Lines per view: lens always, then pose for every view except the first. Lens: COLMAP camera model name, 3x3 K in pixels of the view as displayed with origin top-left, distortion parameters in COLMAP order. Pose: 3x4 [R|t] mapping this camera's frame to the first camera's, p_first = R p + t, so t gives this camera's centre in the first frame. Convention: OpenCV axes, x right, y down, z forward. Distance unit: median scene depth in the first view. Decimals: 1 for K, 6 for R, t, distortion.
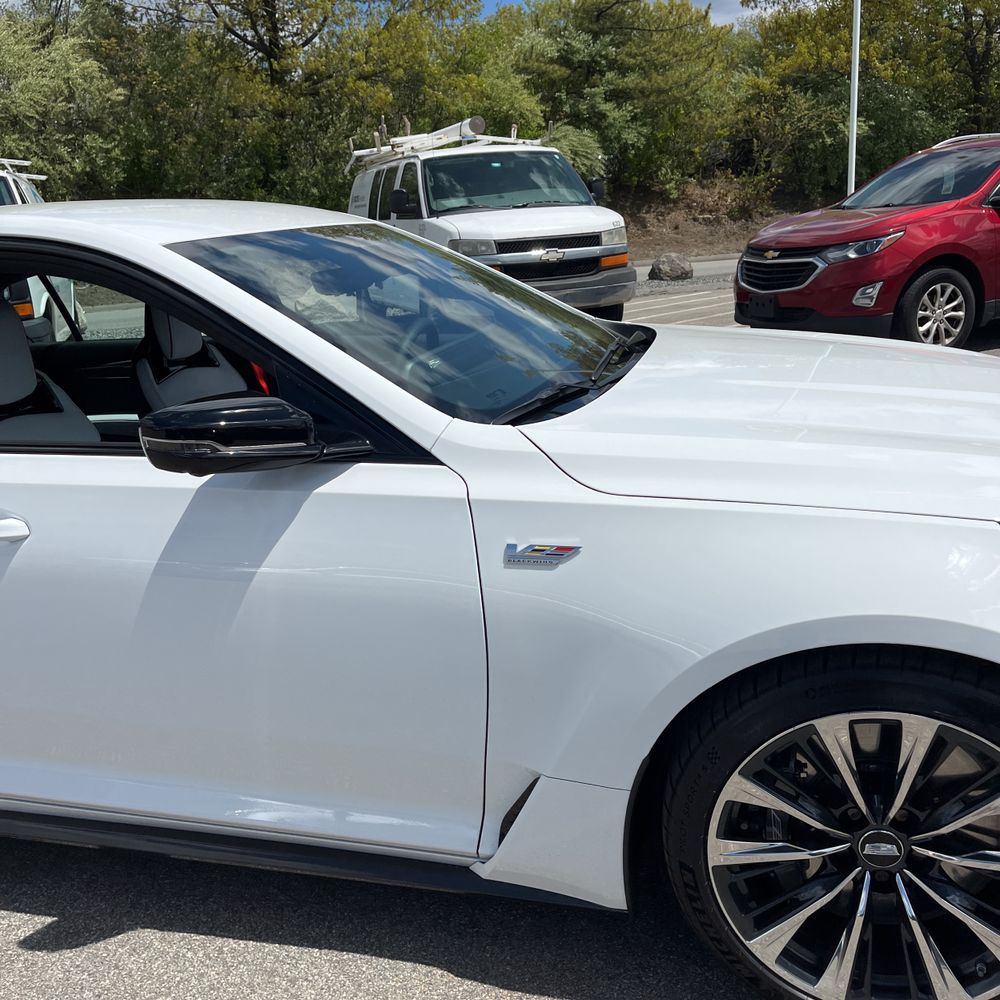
lens RADIAL K [[1076.6, 0, 421.3], [0, 1076.6, 499.1], [0, 0, 1]] dist [0.003833, 0.012657]
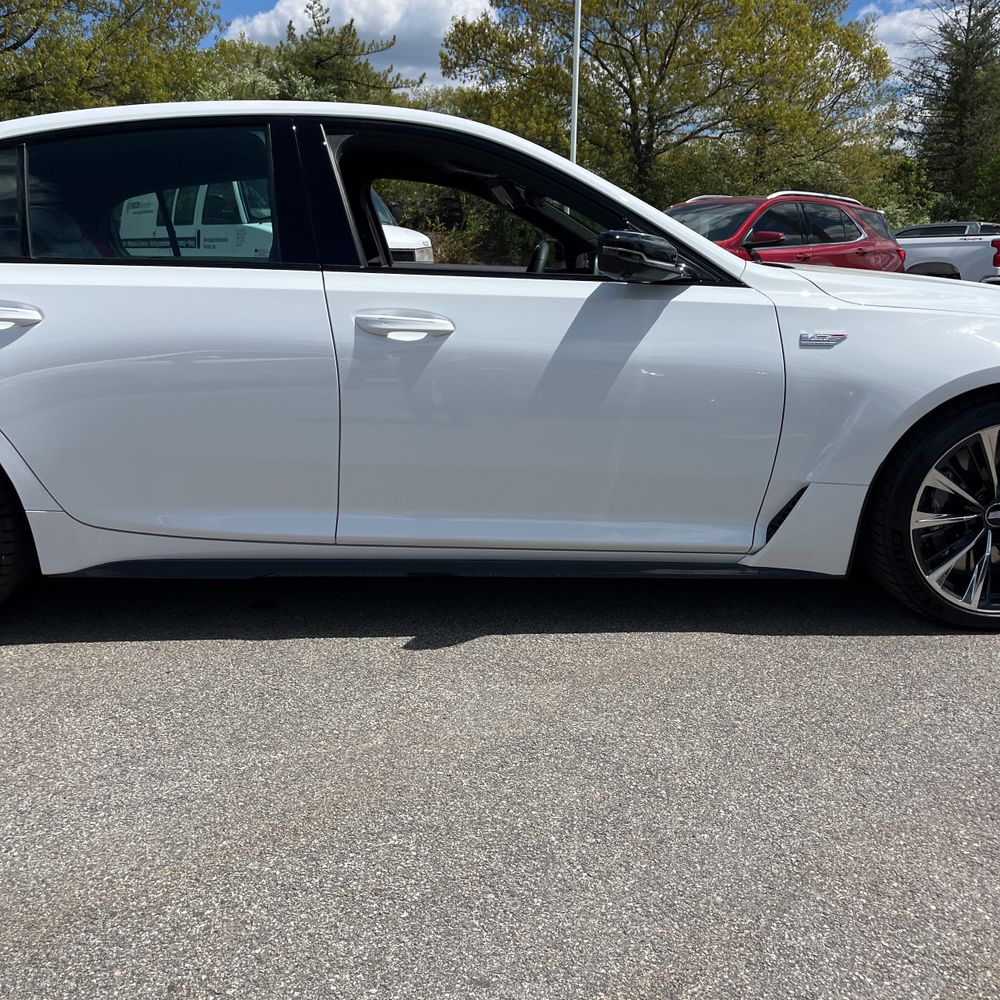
lens RADIAL K [[1038.0, 0, 500.0], [0, 1038.0, 500.0], [0, 0, 1]] dist [0.030627, -0.006998]
pose [[0.947032, 0.002614, 0.321128, -0.805492], [0.005281, 0.999705, -0.023711, 0.310383], [-0.321095, 0.024151, 0.946739, -0.307827]]
